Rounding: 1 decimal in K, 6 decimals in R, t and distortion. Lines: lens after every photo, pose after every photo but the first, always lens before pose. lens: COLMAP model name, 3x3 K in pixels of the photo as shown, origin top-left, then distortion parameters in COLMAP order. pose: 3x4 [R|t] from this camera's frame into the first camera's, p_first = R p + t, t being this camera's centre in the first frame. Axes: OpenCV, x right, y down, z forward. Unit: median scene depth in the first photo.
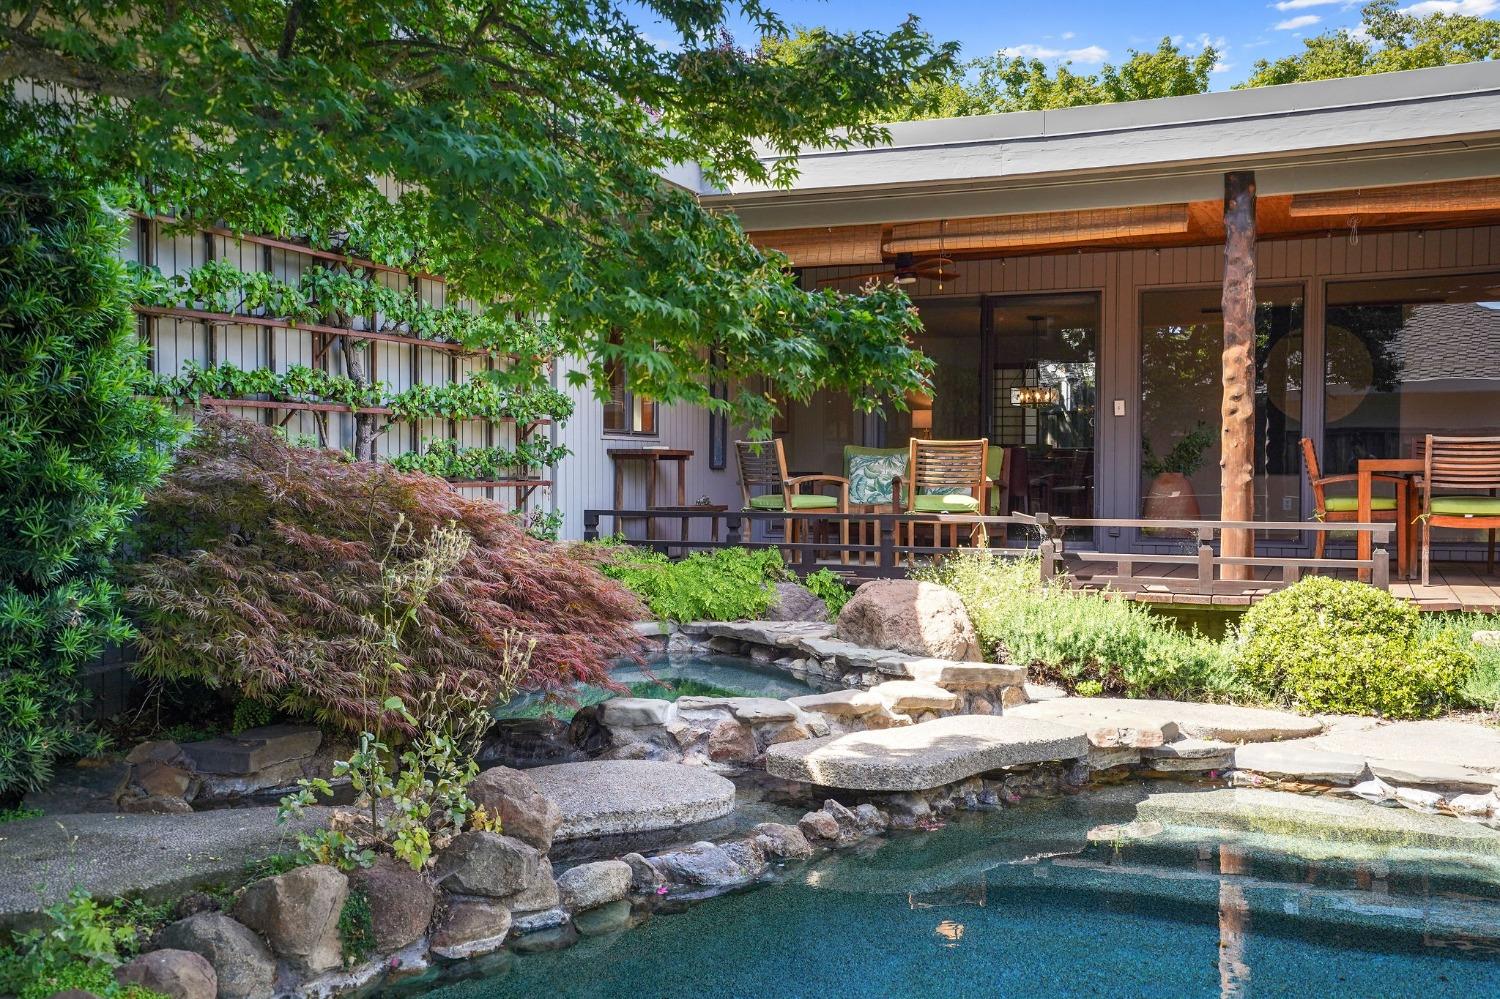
lens RADIAL K [[1443.4, 0, 750.0], [0, 1443.4, 499.5], [0, 0, 1]] dist [0.012025, 0.014233]
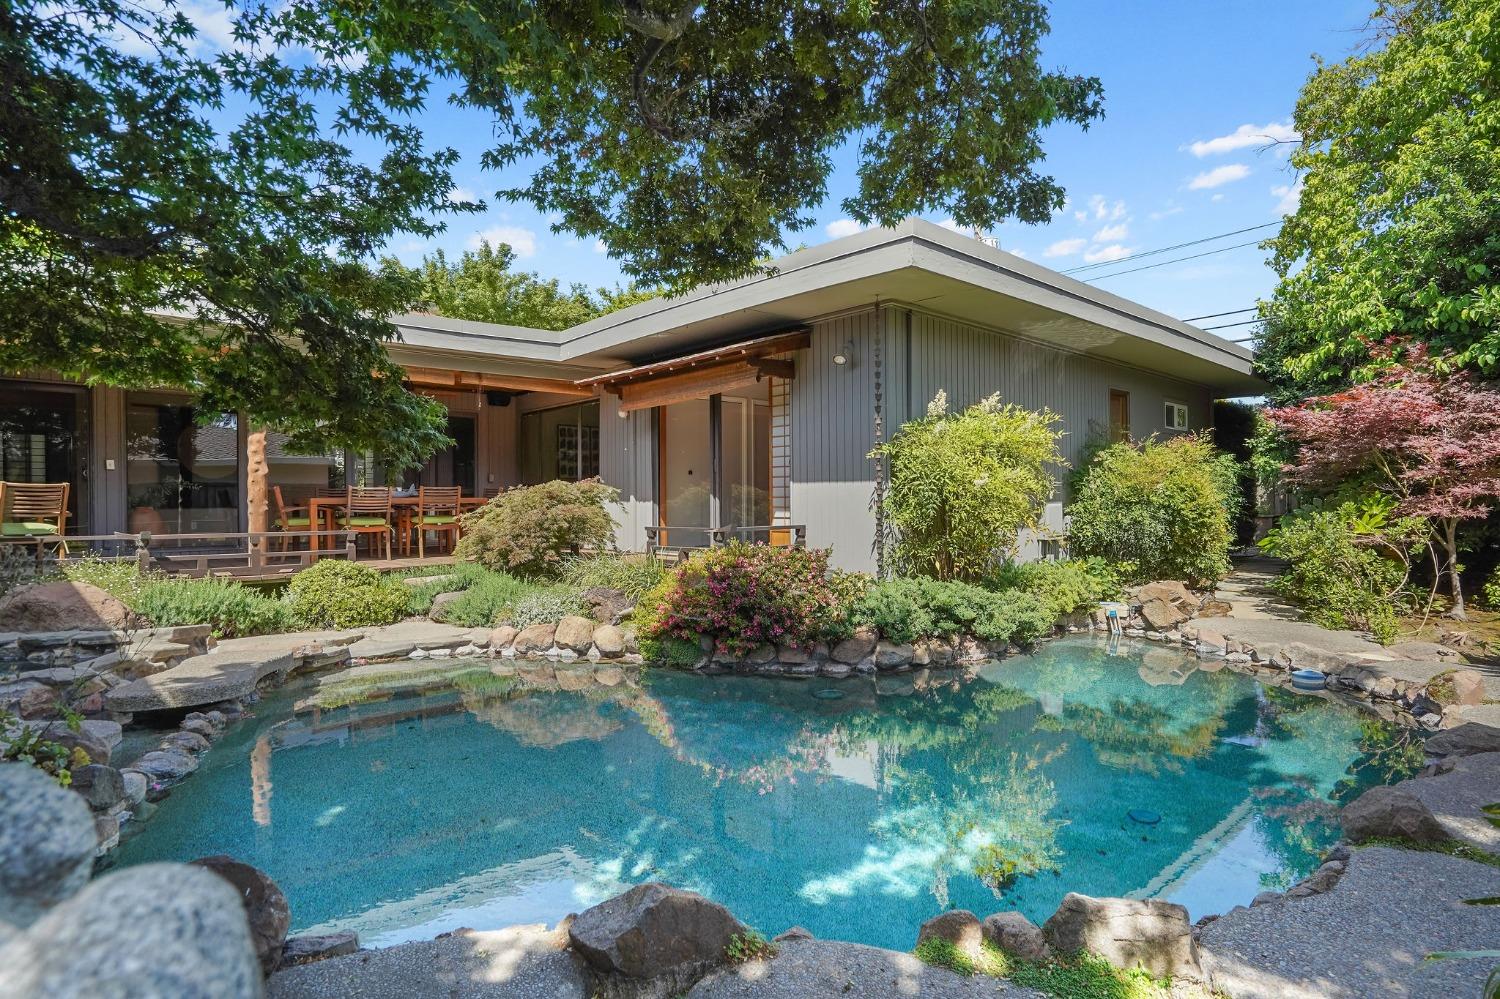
lens RADIAL K [[808.2, 0, 750.0], [0, 808.2, 499.5], [0, 0, 1]] dist [0.000075, 0.000124]
pose [[0.408622, 0.000340, 0.912704, -0.365892], [0.024678, 0.999630, -0.011421, 0.000530], [-0.912370, 0.027191, 0.408462, 0.058527]]
